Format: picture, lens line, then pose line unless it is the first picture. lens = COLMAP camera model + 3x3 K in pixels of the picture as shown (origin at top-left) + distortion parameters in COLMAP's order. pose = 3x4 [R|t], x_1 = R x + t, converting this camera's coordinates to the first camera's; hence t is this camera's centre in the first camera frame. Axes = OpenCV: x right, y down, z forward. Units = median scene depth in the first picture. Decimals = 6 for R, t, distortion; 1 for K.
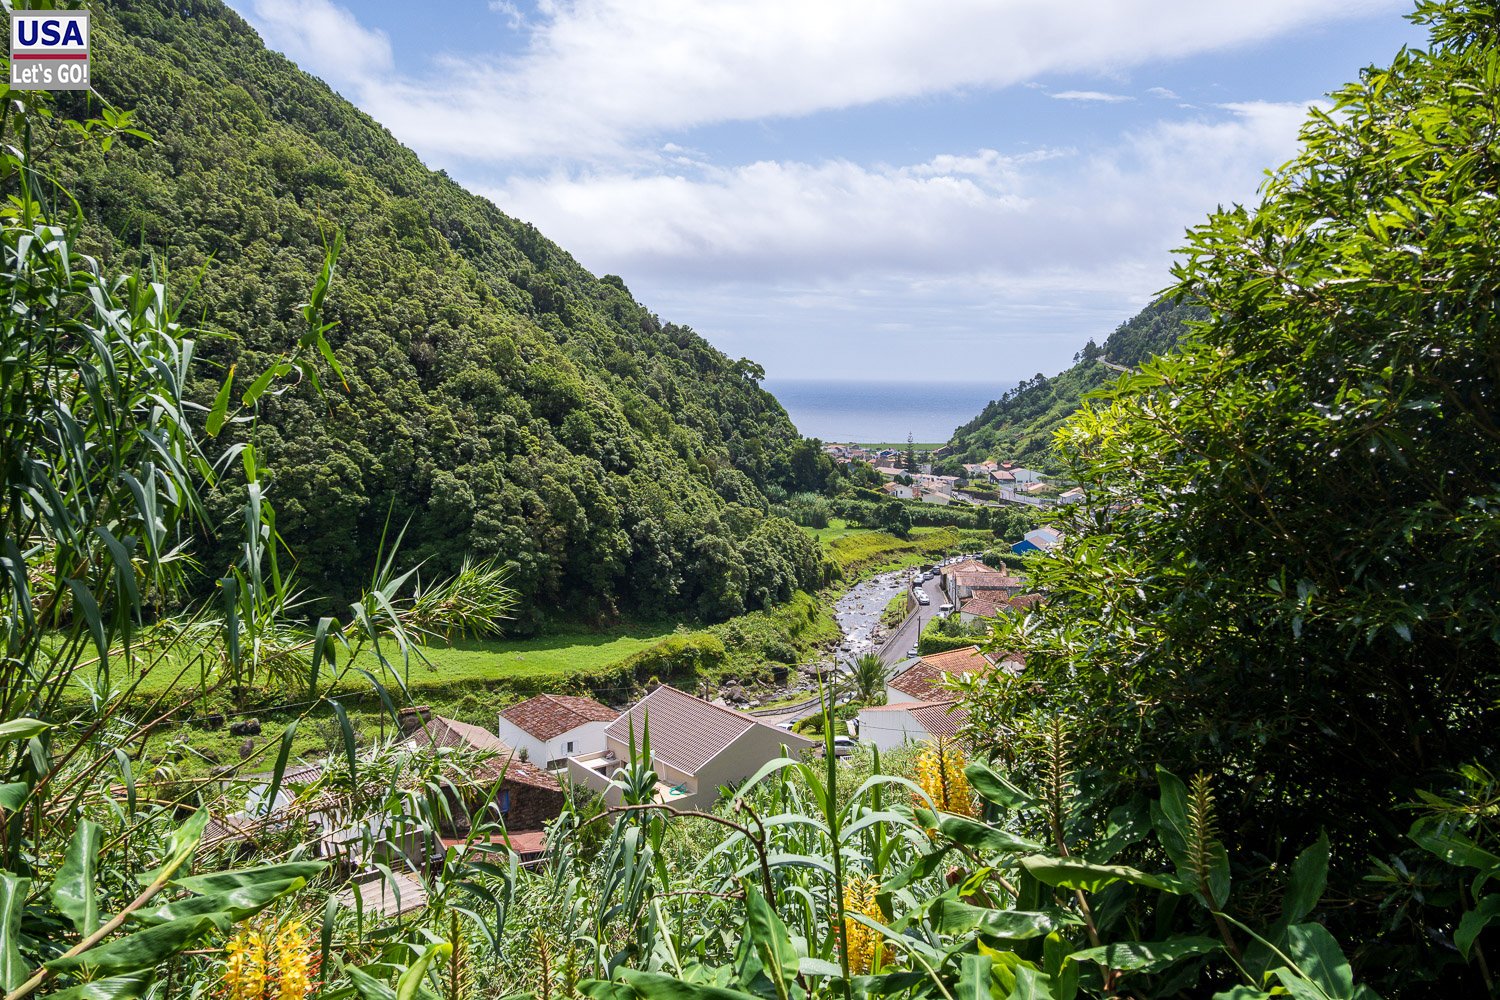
lens RADIAL K [[1137.8, 0, 750.0], [0, 1137.8, 500.0], [0, 0, 1]] dist [0.015839, -0.013818]
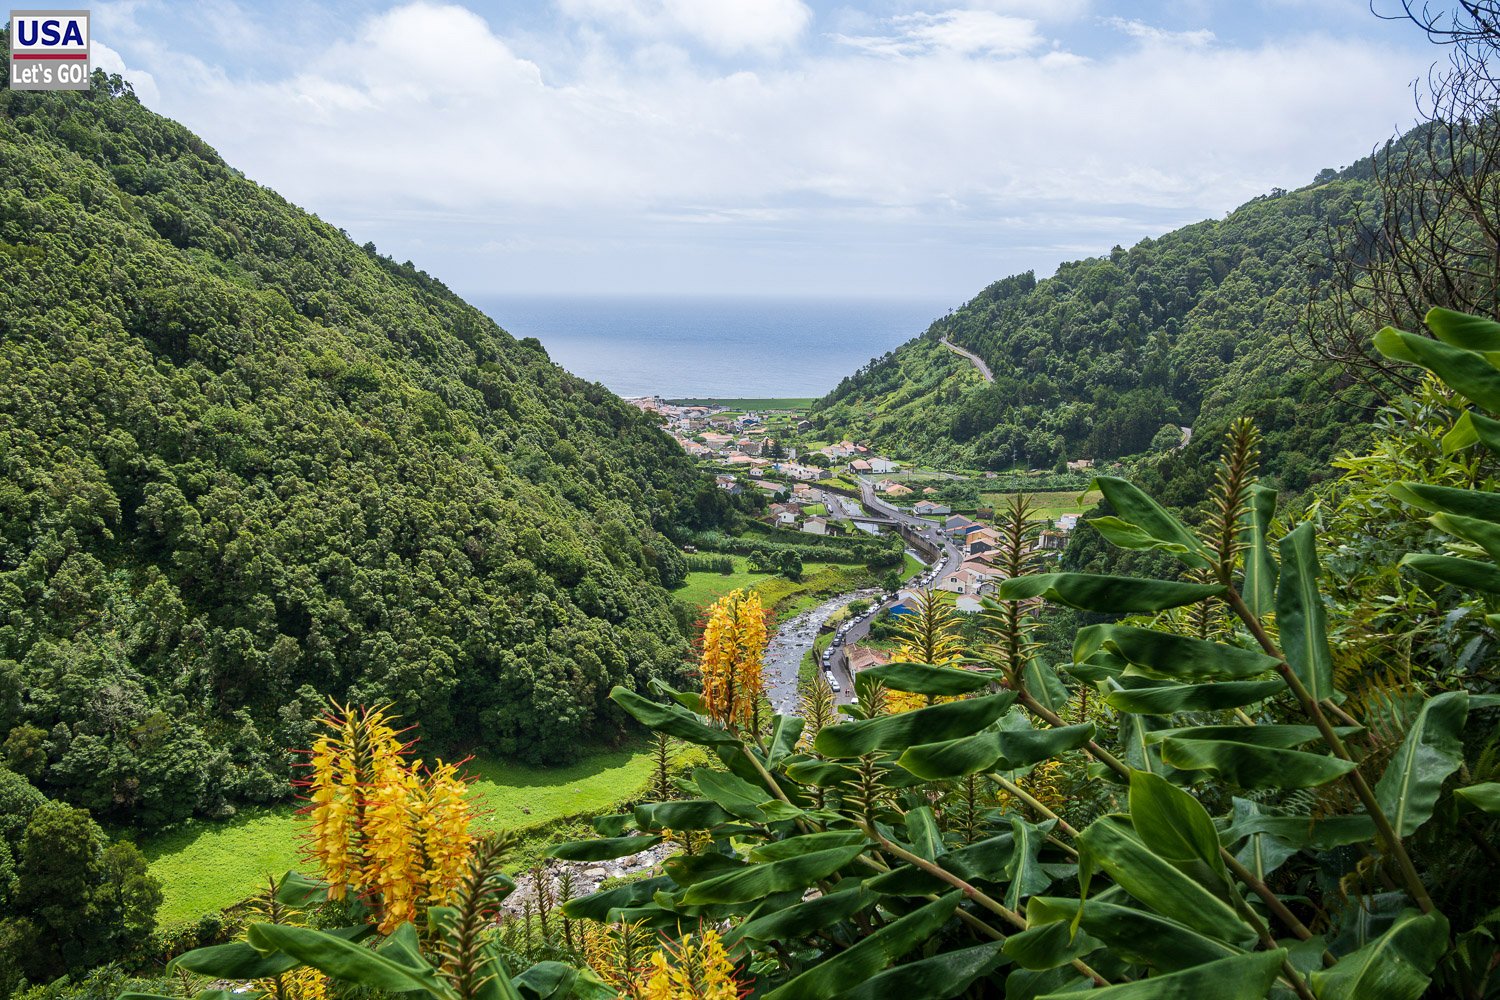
lens RADIAL K [[1137.8, 0, 750.0], [0, 1137.8, 500.0], [0, 0, 1]] dist [0.015839, -0.013818]
pose [[0.990455, -0.025653, 0.135431, -0.137314], [0.015383, 0.996963, 0.076341, -0.263153], [-0.136978, -0.073529, 0.987841, -0.329451]]
